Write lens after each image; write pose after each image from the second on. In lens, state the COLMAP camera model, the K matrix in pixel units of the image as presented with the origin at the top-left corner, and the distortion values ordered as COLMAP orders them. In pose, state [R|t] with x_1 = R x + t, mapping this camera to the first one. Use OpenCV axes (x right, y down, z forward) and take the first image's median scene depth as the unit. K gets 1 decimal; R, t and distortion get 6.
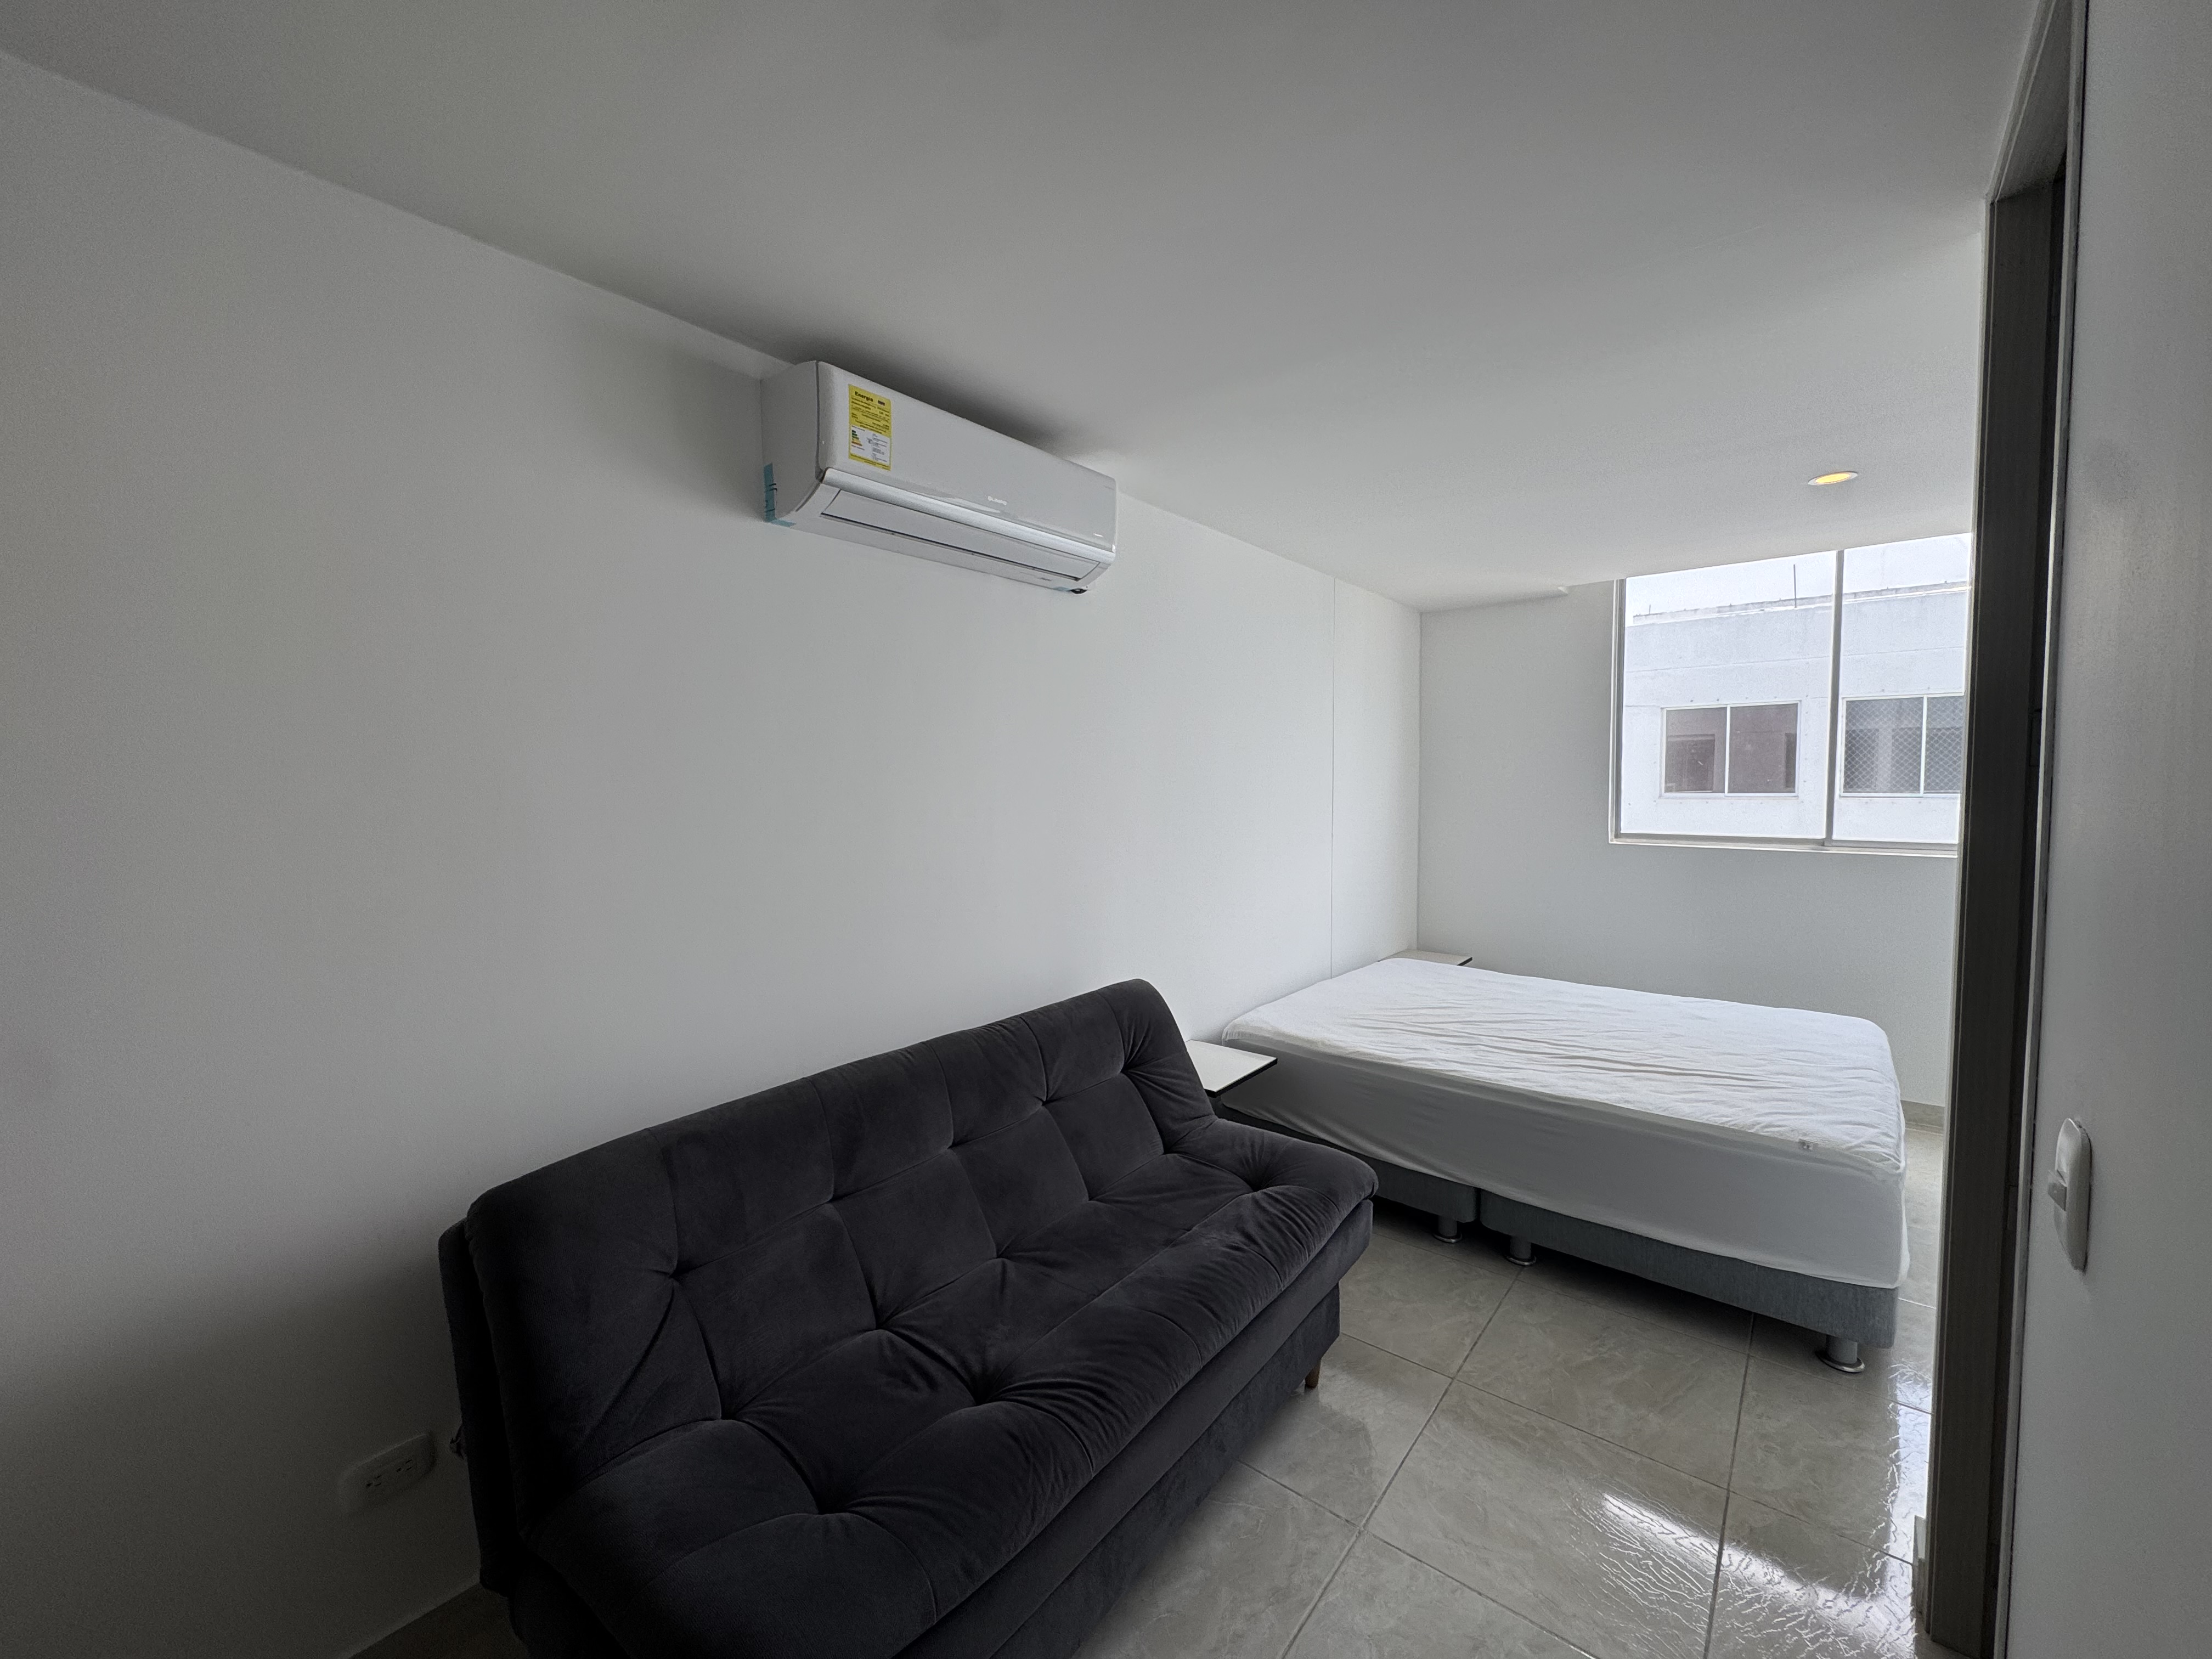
lens RADIAL K [[884.3, 0, 1103.8], [0, 884.3, 827.4], [0, 0, 1]] dist [-0.003879, 0.000751]
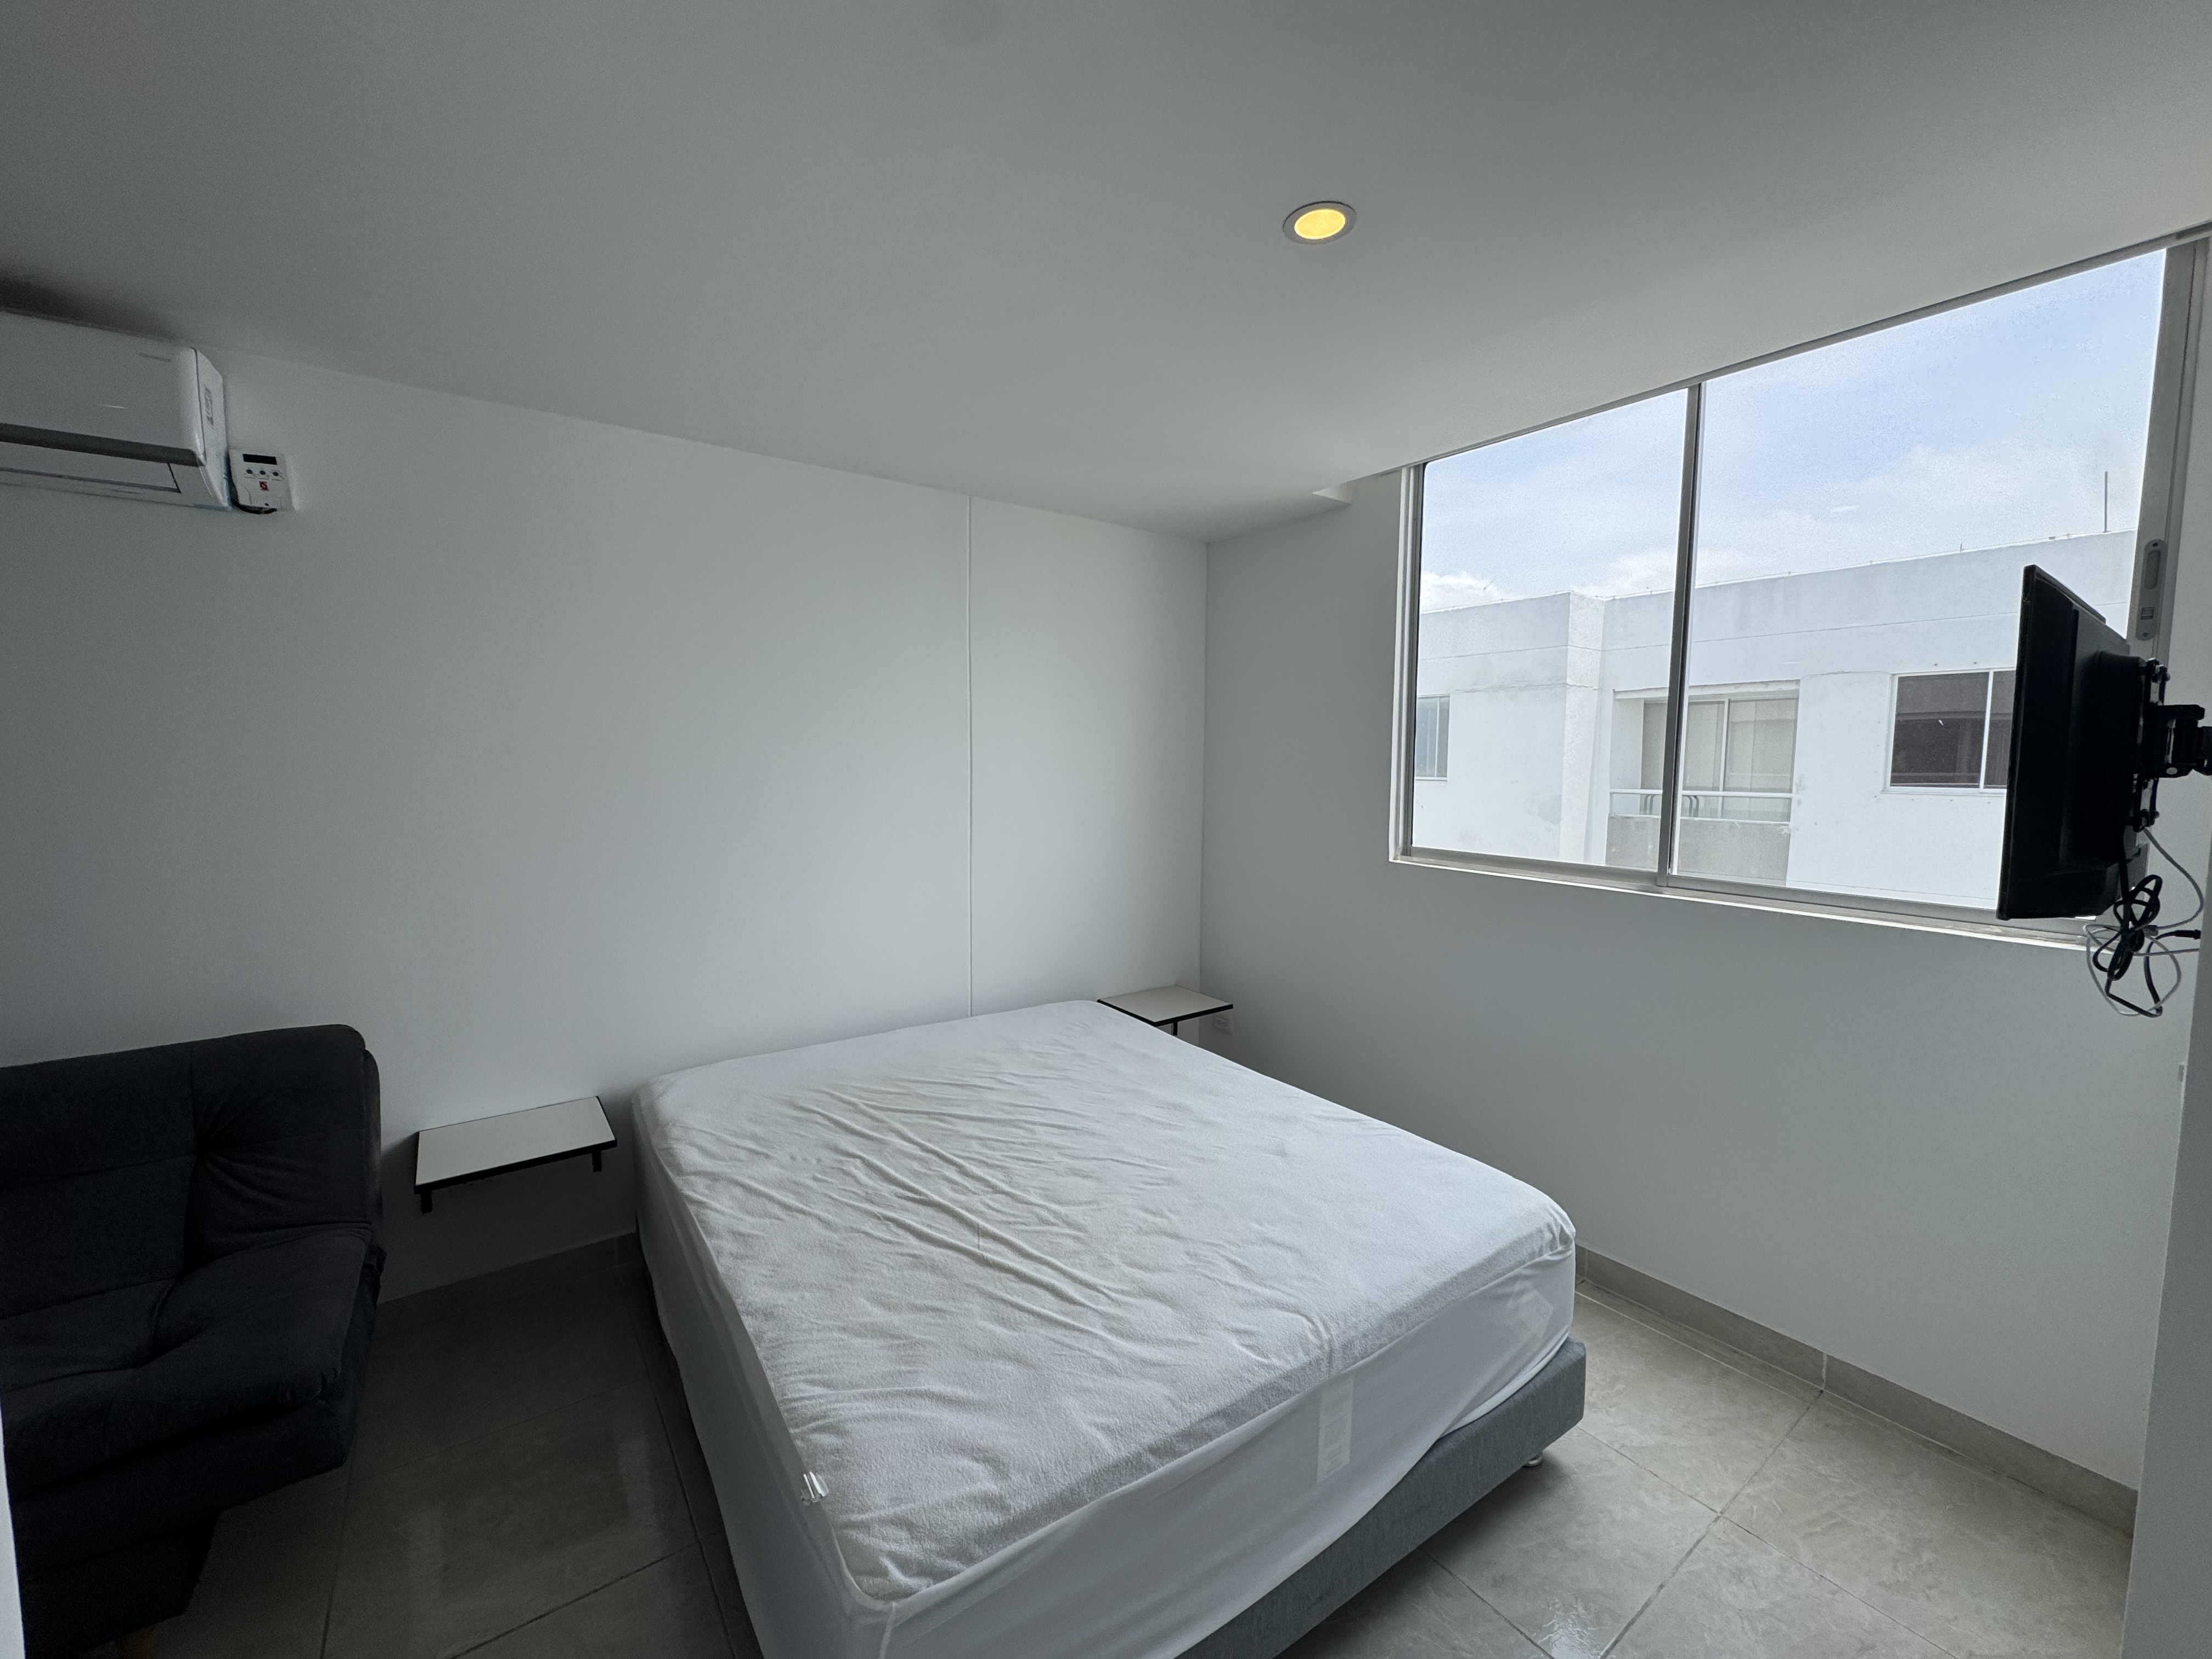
lens RADIAL K [[882.3, 0, 1106.0], [0, 882.3, 829.5], [0, 0, 1]] dist [0.001522, 0.000249]
pose [[0.964576, 0.033755, -0.261638, 0.758140], [-0.027055, 0.999208, 0.029169, -0.030708], [0.262415, -0.021057, 0.964725, 0.390950]]
